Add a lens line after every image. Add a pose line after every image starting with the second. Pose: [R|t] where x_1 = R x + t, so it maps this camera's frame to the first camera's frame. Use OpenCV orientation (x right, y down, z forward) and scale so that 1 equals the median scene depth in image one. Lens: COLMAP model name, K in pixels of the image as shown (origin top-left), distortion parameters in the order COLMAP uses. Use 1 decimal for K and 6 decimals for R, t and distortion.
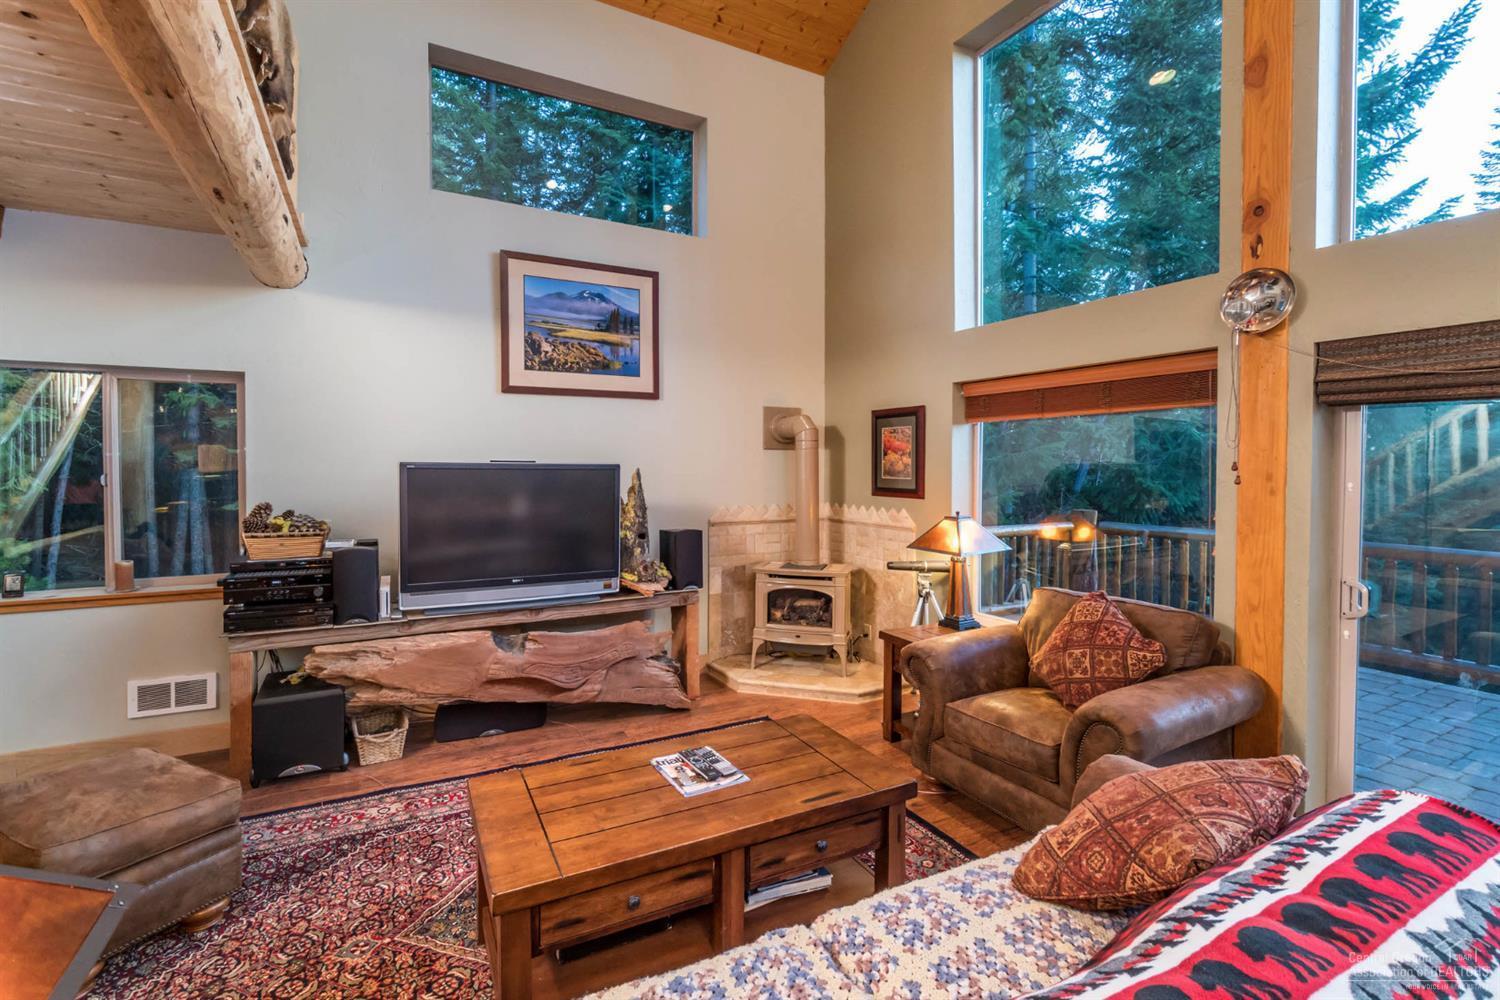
lens RADIAL K [[655.5, 0, 741.9], [0, 655.5, 475.9], [0, 0, 1]] dist [-0.008453, 0.000856]
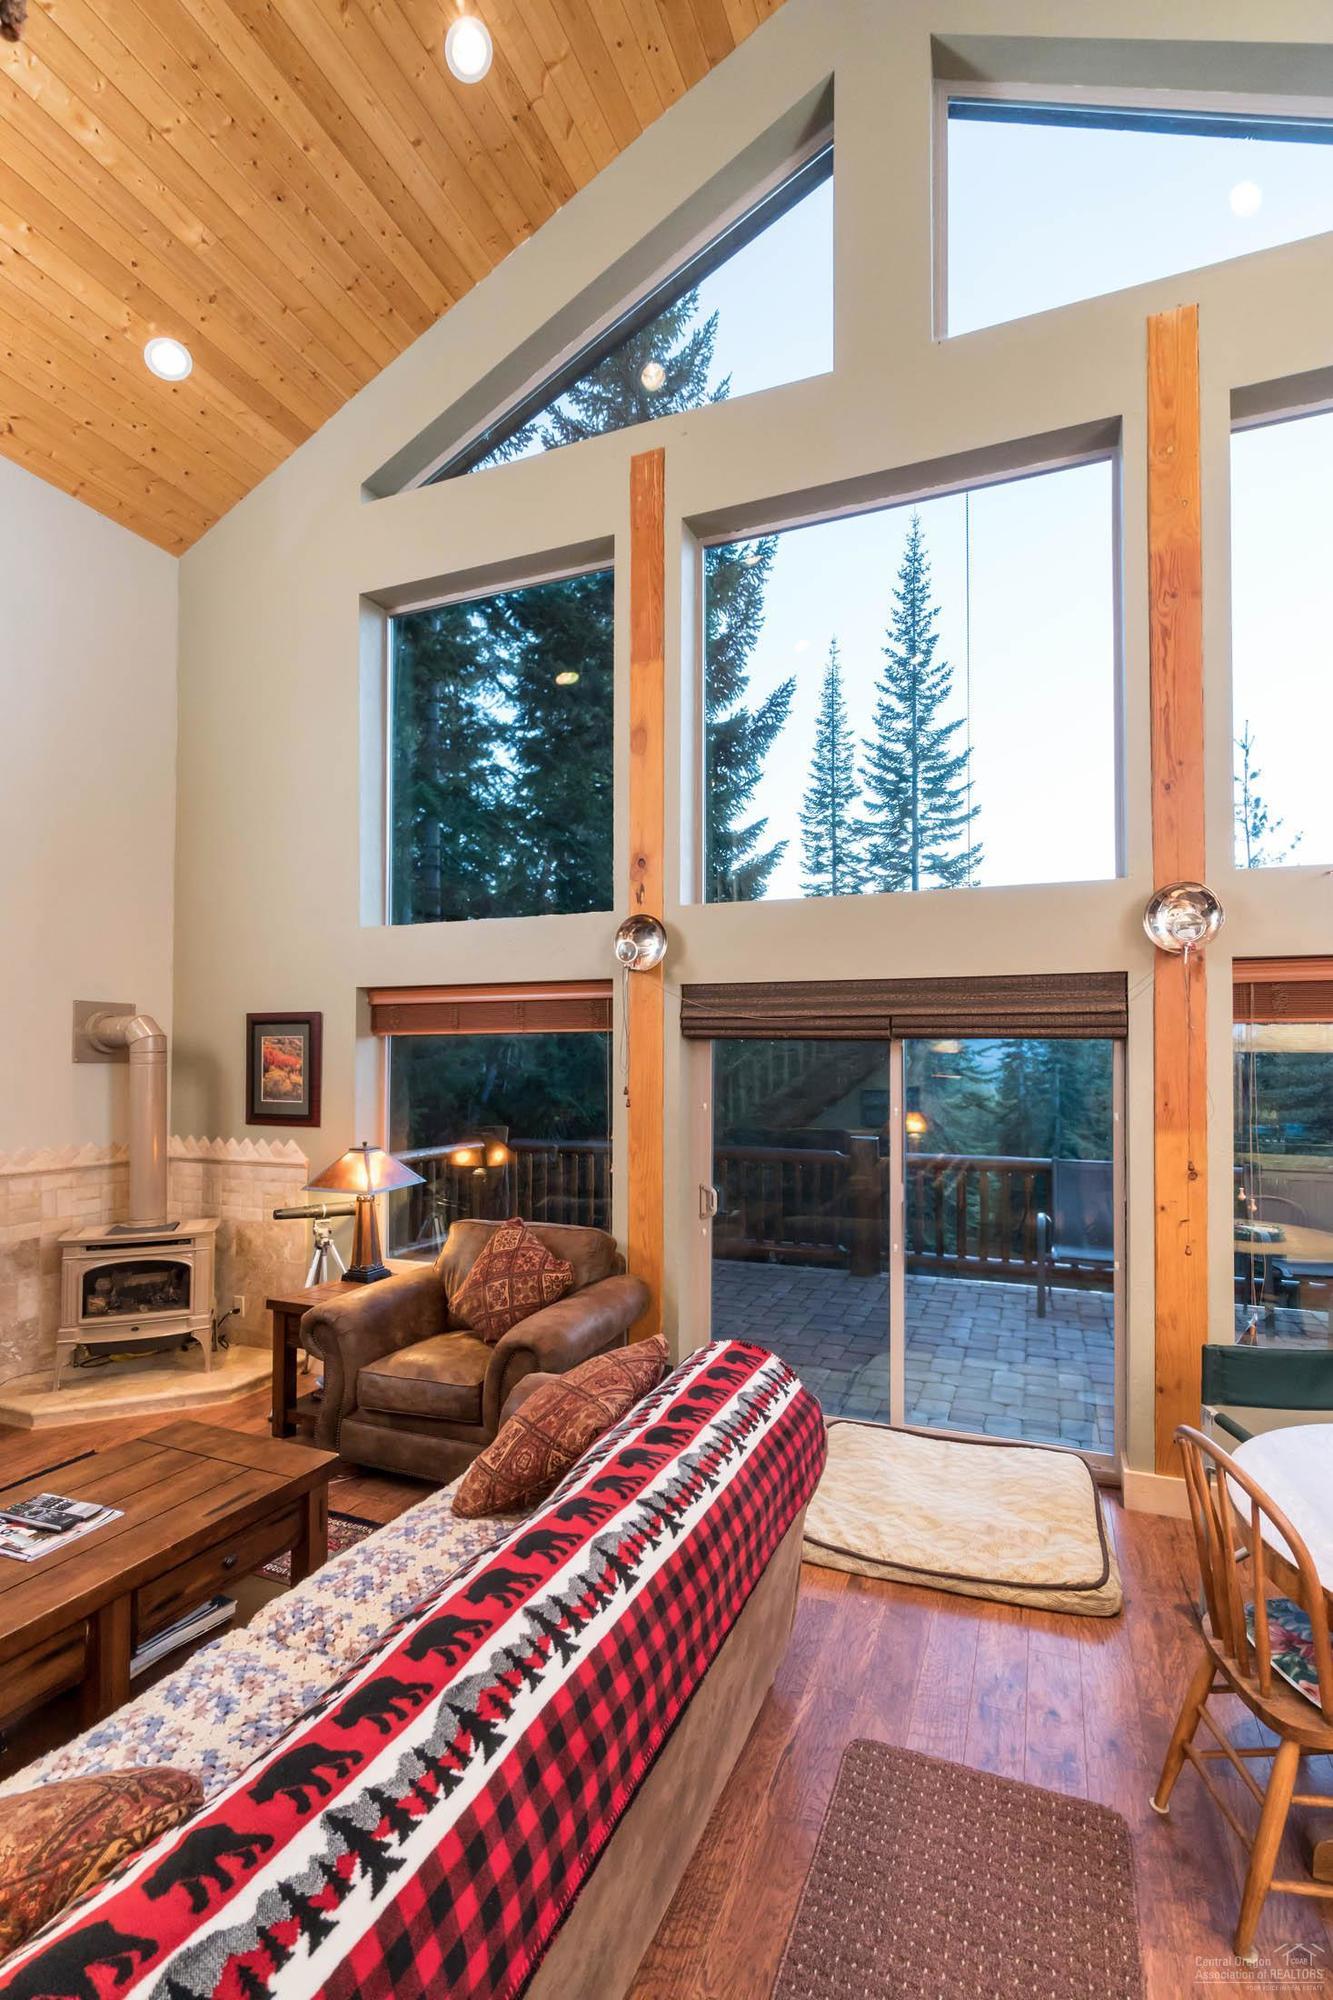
lens RADIAL K [[898.8, 0, 671.3], [0, 898.8, 1042.4], [0, 0, 1]] dist [0.001107, -0.000241]
pose [[0.774605, 0.010615, 0.632357, -0.128182], [0.011410, 0.999462, -0.030754, -0.043355], [-0.632343, 0.031037, 0.774067, -0.199144]]
